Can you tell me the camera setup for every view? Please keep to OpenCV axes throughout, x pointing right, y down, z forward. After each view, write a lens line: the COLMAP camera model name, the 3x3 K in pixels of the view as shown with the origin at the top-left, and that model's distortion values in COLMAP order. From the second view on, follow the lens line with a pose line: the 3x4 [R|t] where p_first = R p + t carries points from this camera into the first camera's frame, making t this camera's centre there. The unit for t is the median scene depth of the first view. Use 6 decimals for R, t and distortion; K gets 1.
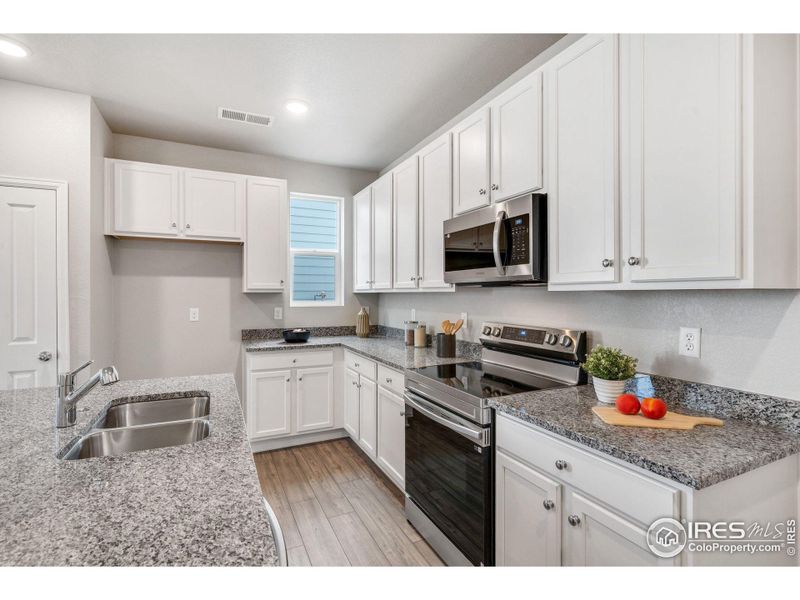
lens RADIAL K [[386.0, 0, 399.2], [0, 386.0, 293.9], [0, 0, 1]] dist [0.000111, -0.000682]
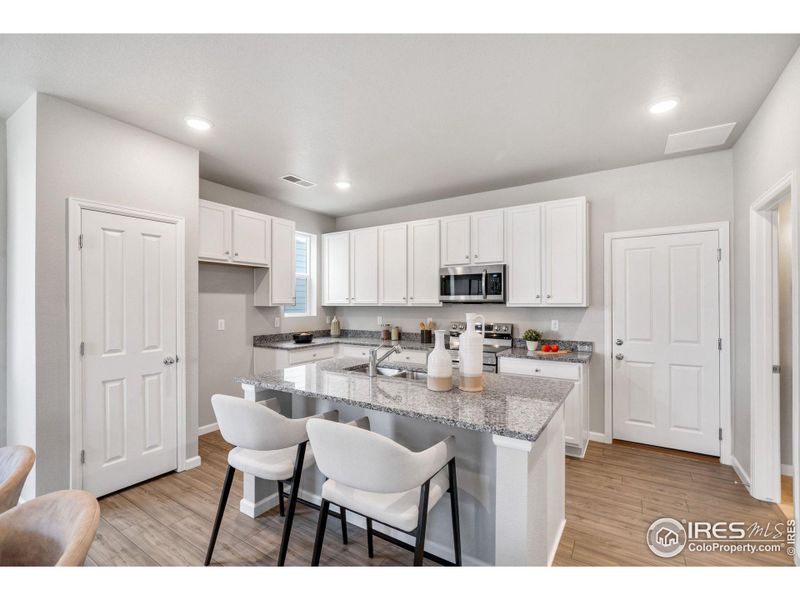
lens RADIAL K [[354.0, 0, 397.8], [0, 354.0, 307.2], [0, 0, 1]] dist [0.002116, -0.000080]
pose [[0.854724, -0.005658, 0.519052, -0.695056], [0.000126, 0.999943, 0.010691, -0.014449], [-0.519083, -0.009073, 0.854676, -0.258742]]
